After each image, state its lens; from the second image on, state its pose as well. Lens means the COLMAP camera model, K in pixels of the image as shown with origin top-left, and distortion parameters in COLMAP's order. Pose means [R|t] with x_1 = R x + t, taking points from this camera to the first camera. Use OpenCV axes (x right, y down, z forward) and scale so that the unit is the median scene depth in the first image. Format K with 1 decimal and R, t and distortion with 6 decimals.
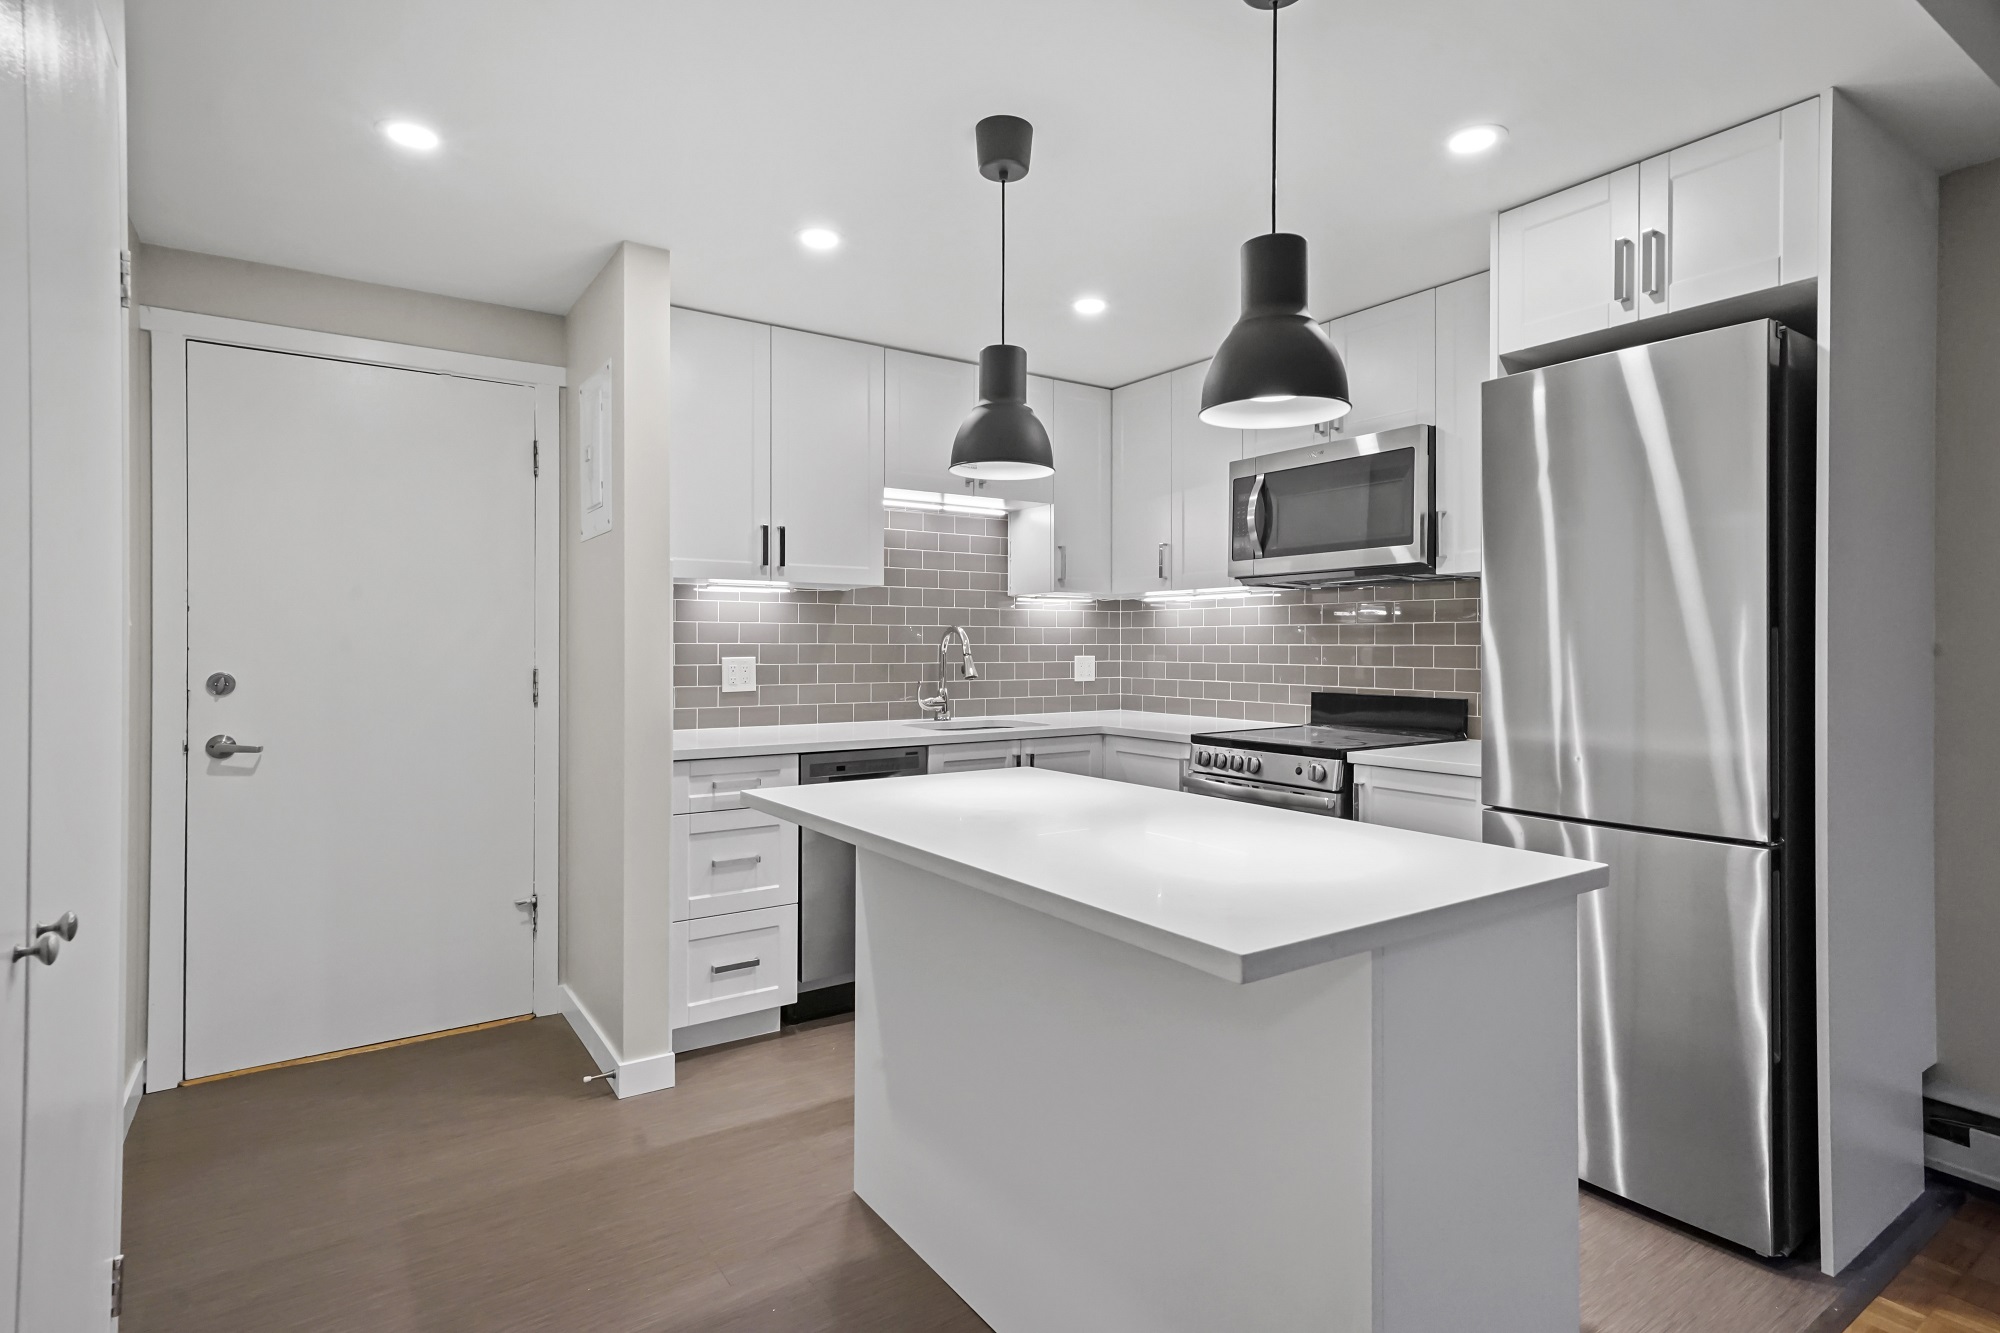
lens RADIAL K [[1015.3, 0, 998.3], [0, 1015.3, 636.4], [0, 0, 1]] dist [-0.000033, -0.000011]
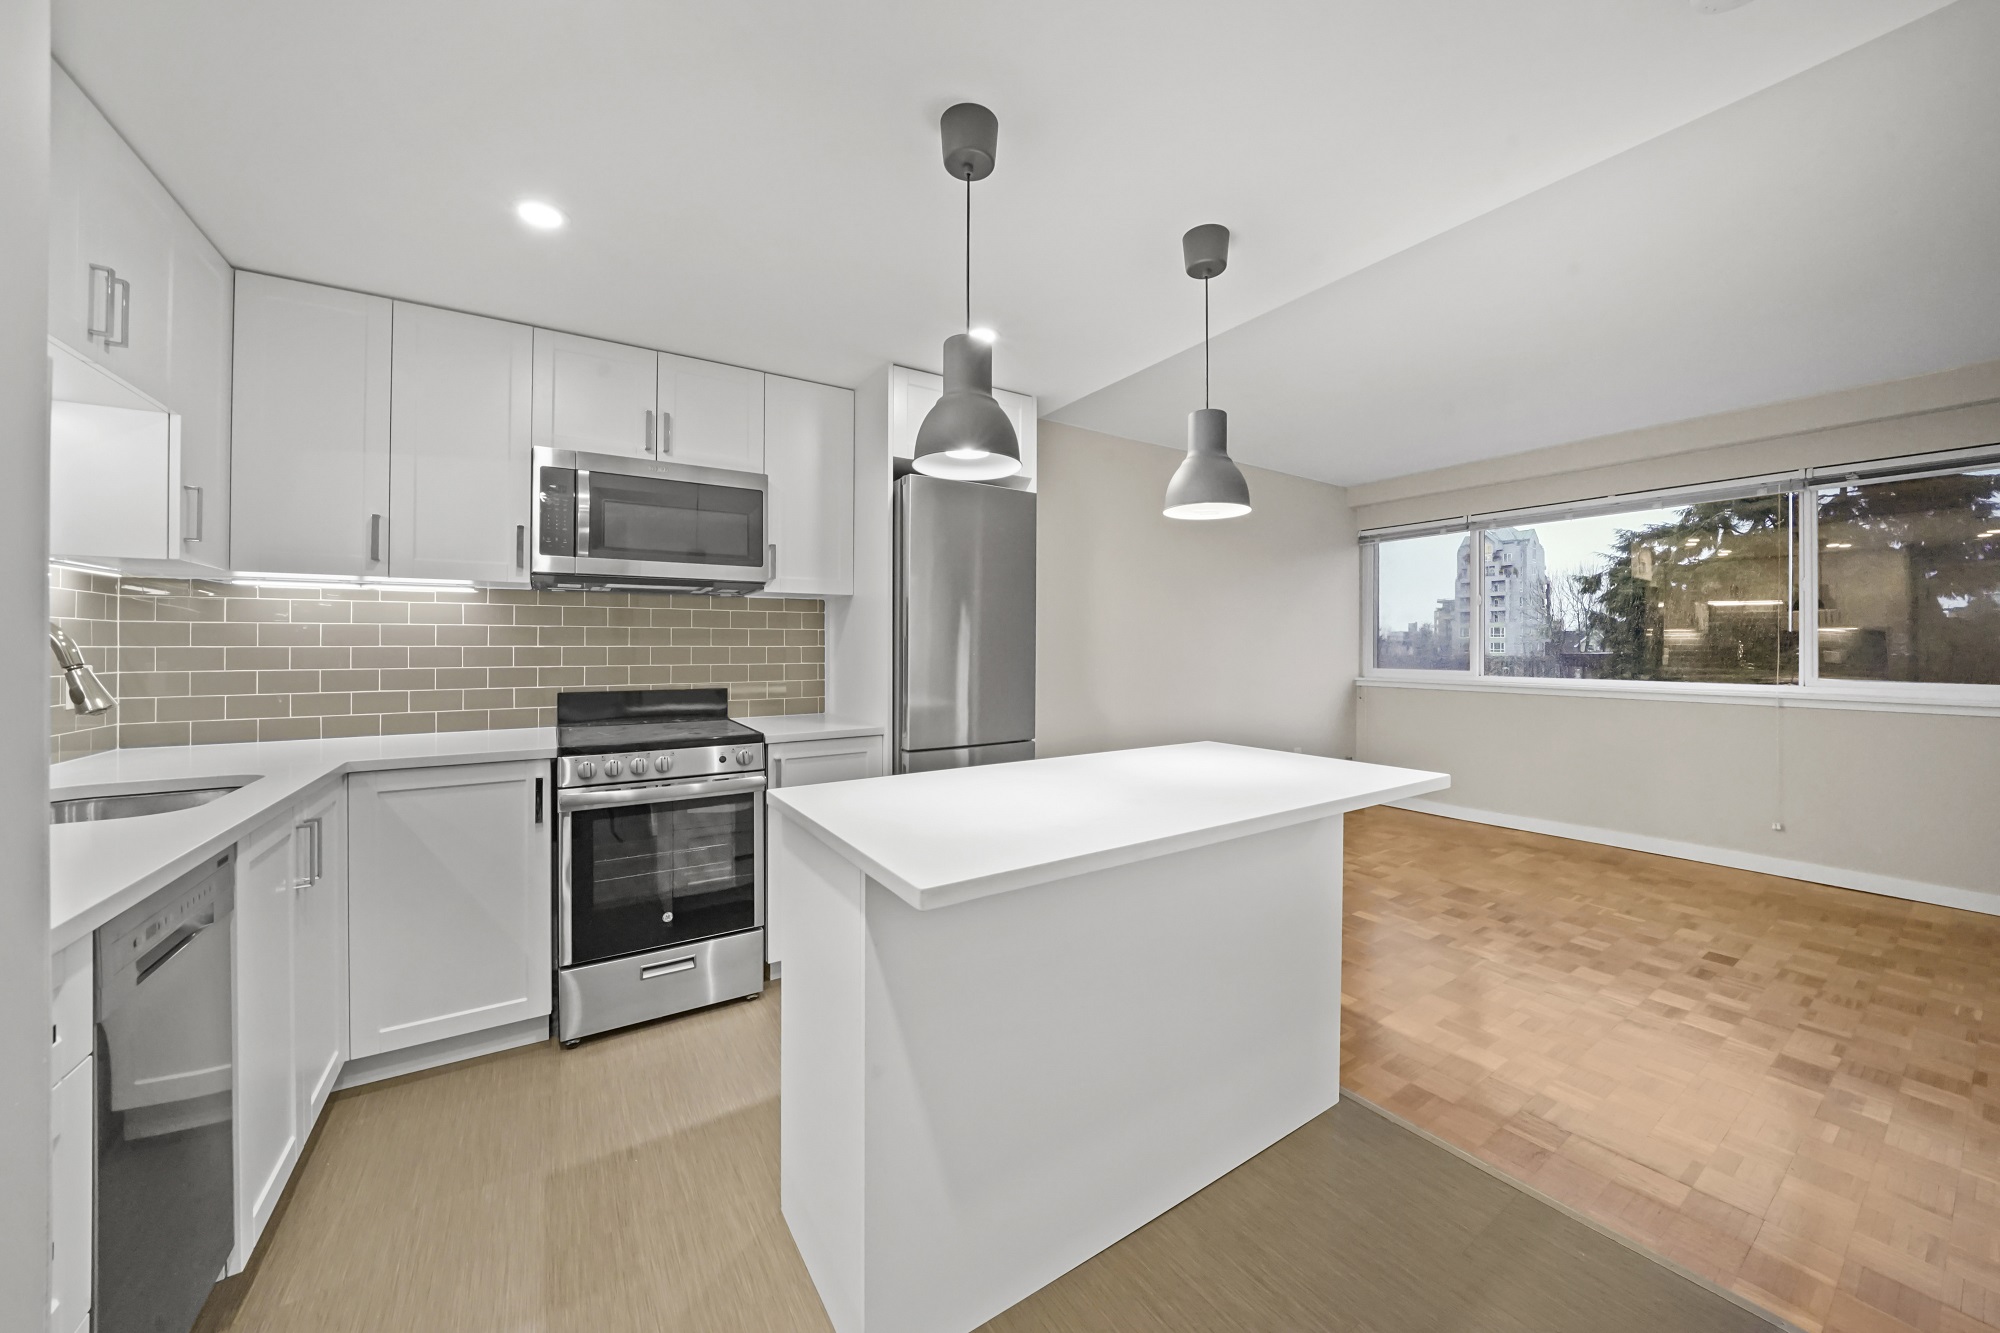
lens RADIAL K [[706.9, 0, 1004.5], [0, 706.9, 642.2], [0, 0, 1]] dist [-0.000504, -0.000021]
pose [[0.017989, 0.005291, 0.999824, -0.375500], [-0.006320, 0.999967, -0.005178, 0.004820], [-0.999818, -0.006226, 0.018022, 0.525660]]
